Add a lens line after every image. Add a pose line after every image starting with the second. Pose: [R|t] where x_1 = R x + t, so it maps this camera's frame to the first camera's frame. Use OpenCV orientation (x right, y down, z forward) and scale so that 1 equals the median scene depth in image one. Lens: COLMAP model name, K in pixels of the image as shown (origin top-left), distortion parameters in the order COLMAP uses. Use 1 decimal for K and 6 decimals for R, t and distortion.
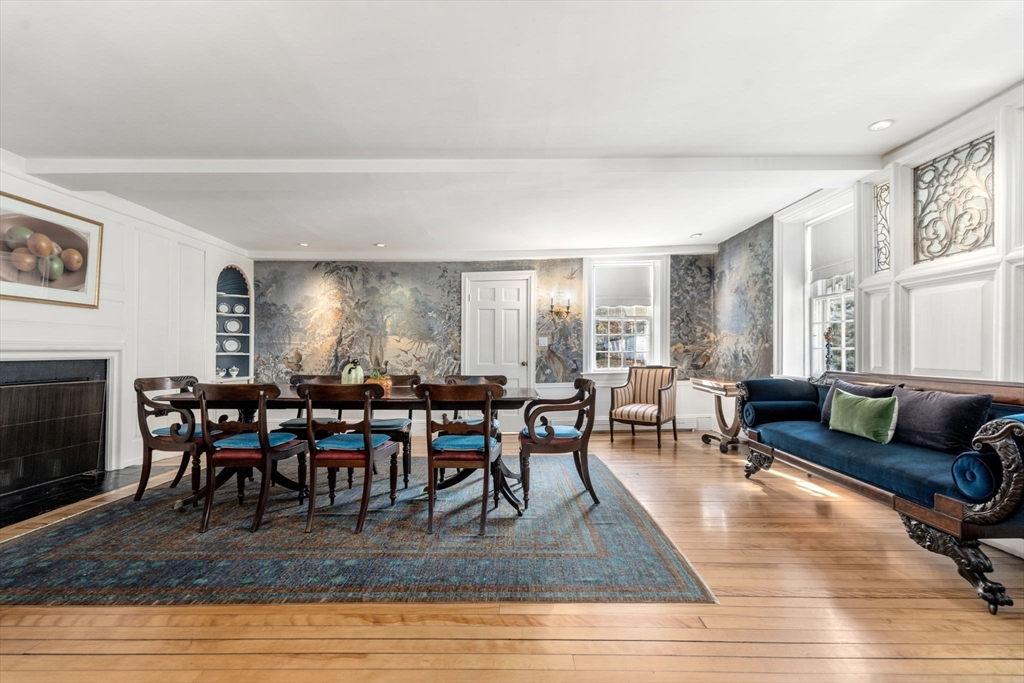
lens RADIAL K [[451.7, 0, 513.7], [0, 451.7, 341.1], [0, 0, 1]] dist [-0.001465, -0.000029]
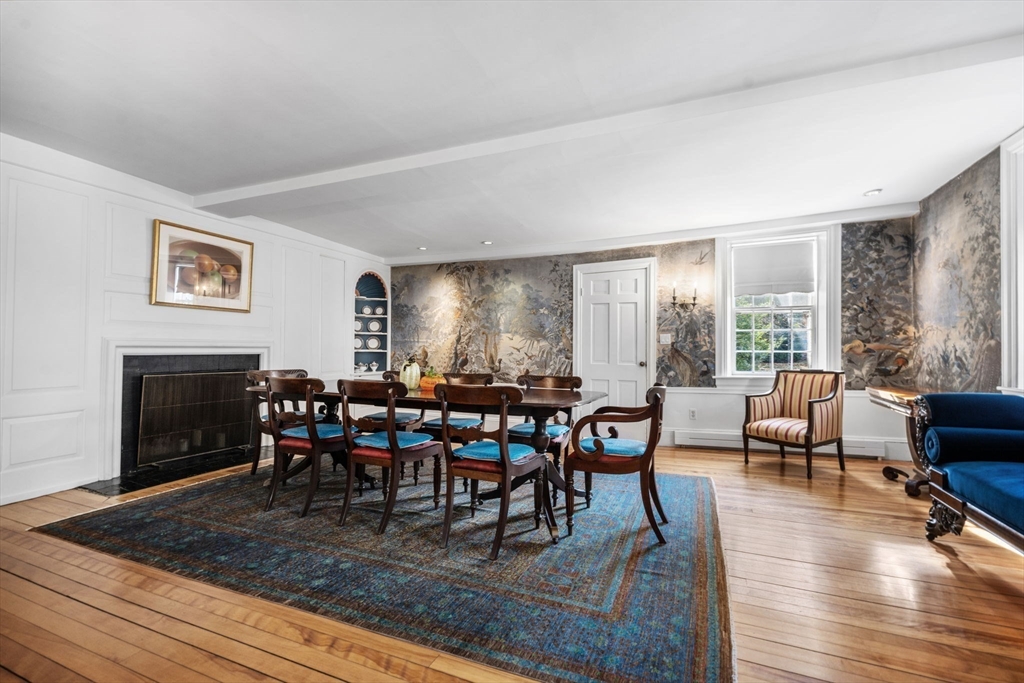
lens RADIAL K [[451.7, 0, 513.7], [0, 451.7, 341.1], [0, 0, 1]] dist [-0.001465, -0.000029]
pose [[0.923231, -0.001876, -0.384241, 0.137197], [0.002951, 0.999993, 0.002209, 0.002691], [0.384234, -0.003174, 0.923230, 0.096508]]
